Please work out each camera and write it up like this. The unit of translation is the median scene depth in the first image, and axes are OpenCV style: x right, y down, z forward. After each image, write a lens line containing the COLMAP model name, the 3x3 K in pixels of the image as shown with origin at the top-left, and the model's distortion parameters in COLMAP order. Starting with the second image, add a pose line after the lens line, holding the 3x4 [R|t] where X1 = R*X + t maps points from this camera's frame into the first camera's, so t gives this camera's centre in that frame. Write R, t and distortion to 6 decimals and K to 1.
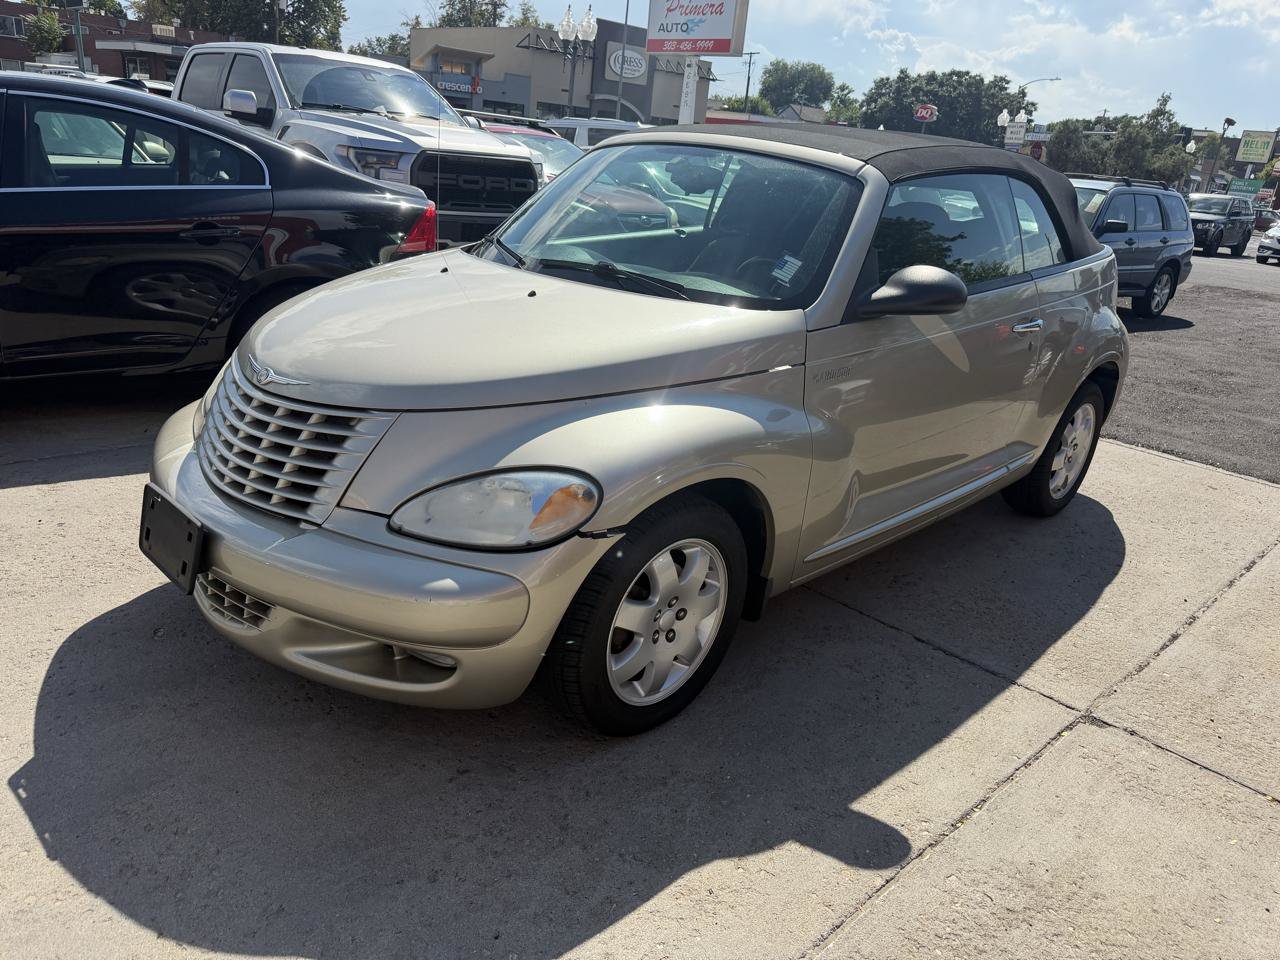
lens RADIAL K [[918.5, 0, 630.8], [0, 918.5, 473.6], [0, 0, 1]] dist [0.011067, -0.011649]
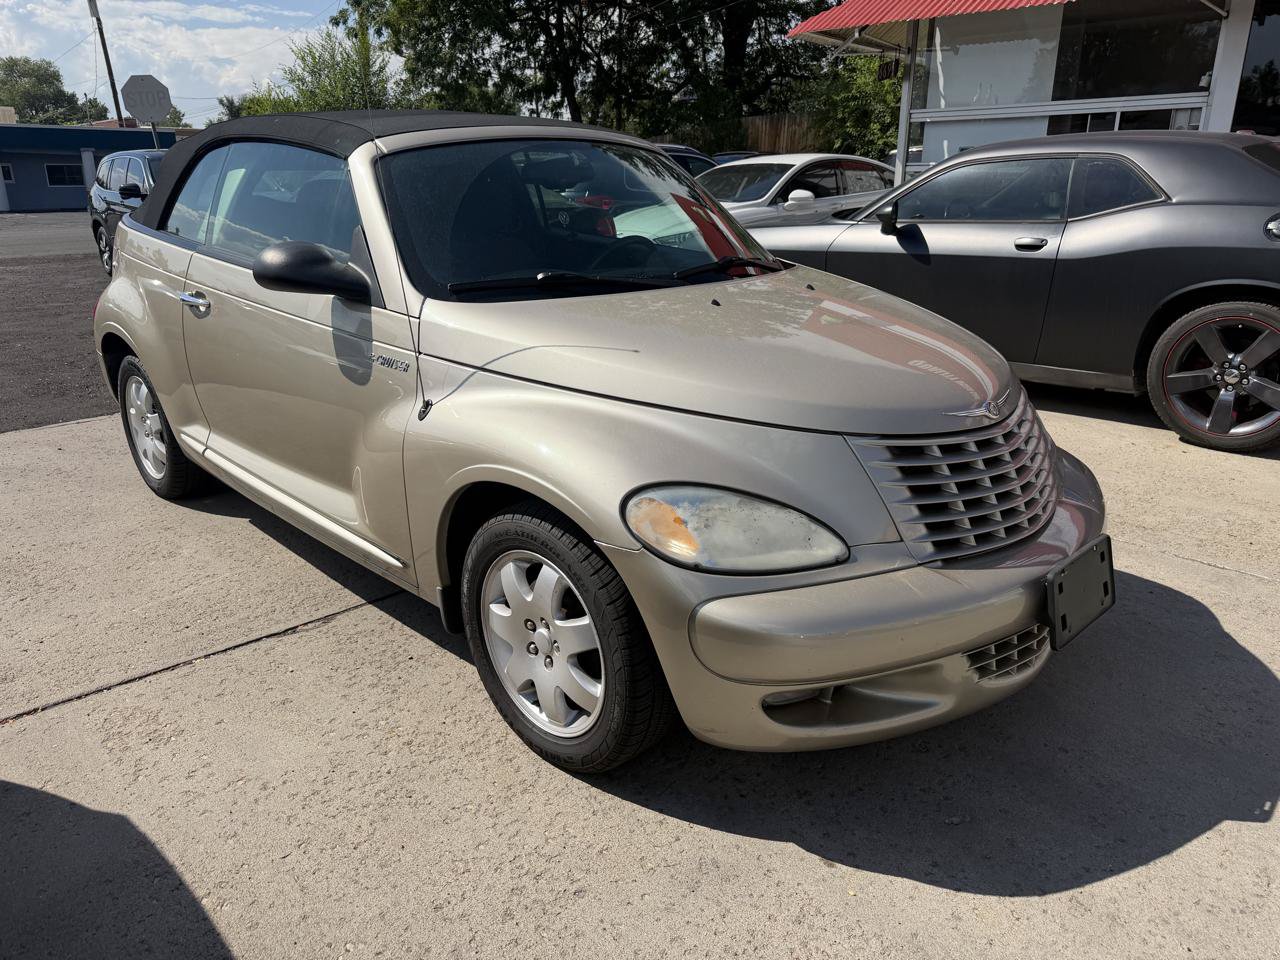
lens RADIAL K [[918.5, 0, 641.4], [0, 918.5, 475.1], [0, 0, 1]] dist [0.011067, -0.011649]
pose [[0.006029, -0.393074, 0.919487, -1.002508], [0.340437, 0.865384, 0.367713, -0.401735], [-0.940248, 0.310811, 0.139034, 0.958289]]
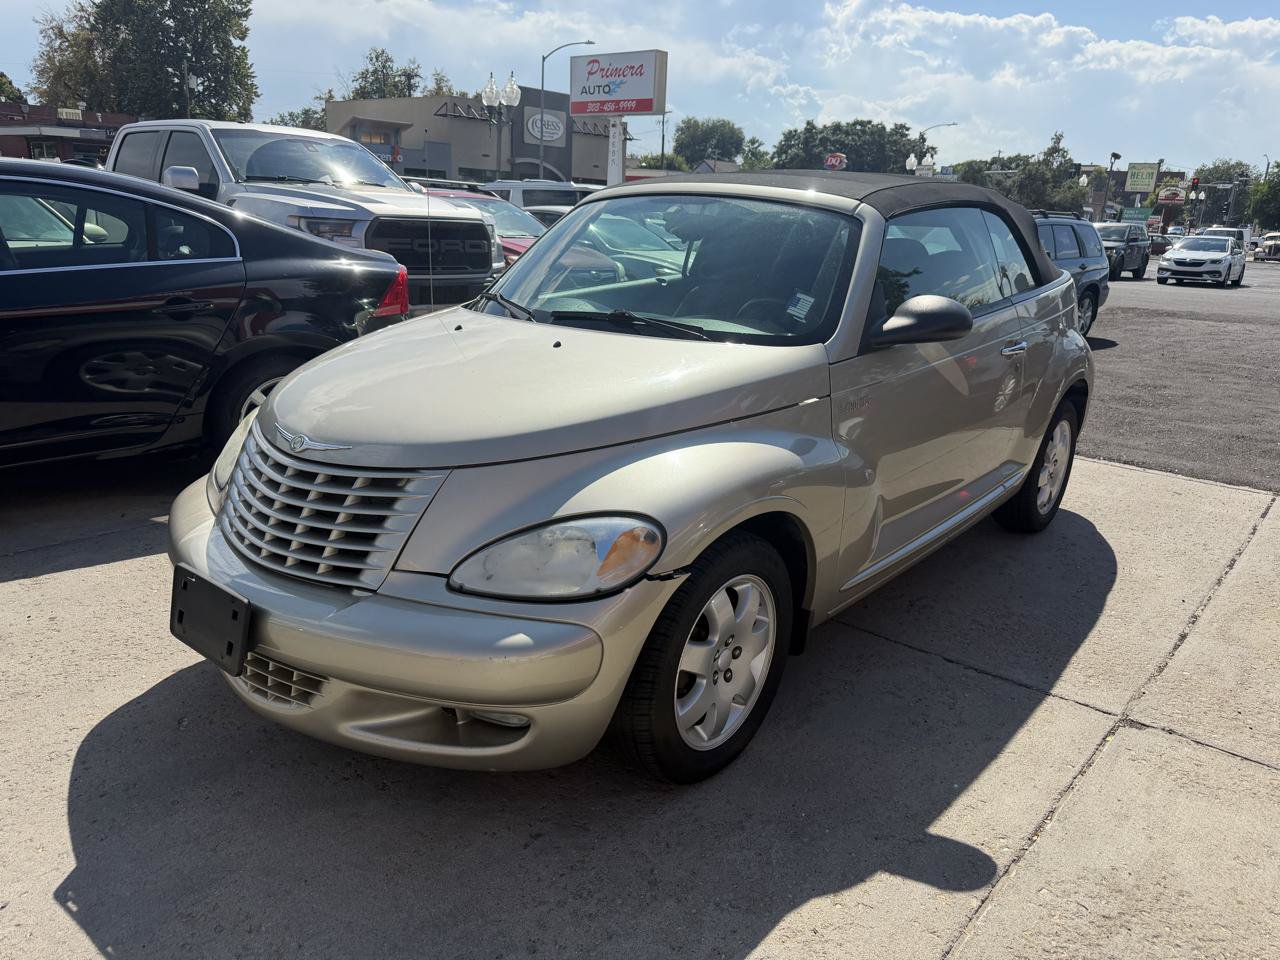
lens RADIAL K [[918.5, 0, 643.6], [0, 918.5, 472.4], [0, 0, 1]] dist [0.011067, -0.011649]
pose [[0.994217, -0.072256, 0.079446, -0.089607], [0.076754, 0.995527, -0.055097, 0.004813], [-0.075110, 0.060877, 0.995315, 0.004785]]
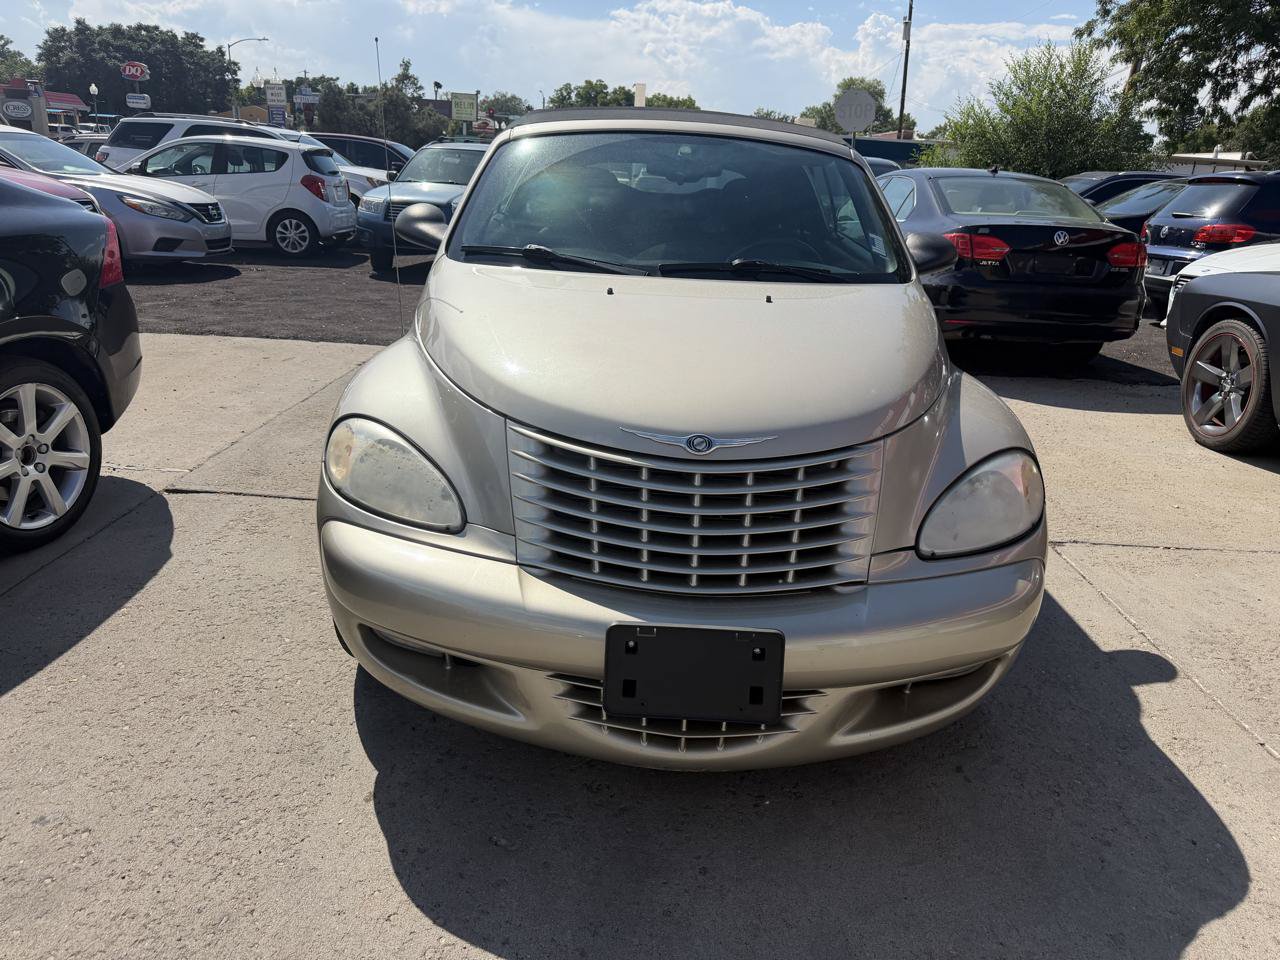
lens RADIAL K [[918.5, 0, 640.7], [0, 918.5, 470.8], [0, 0, 1]] dist [0.011067, -0.011649]
pose [[0.705877, -0.266236, 0.656396, -0.756840], [0.242646, 0.961494, 0.129047, -0.156306], [-0.665477, 0.068181, 0.743297, 0.340962]]
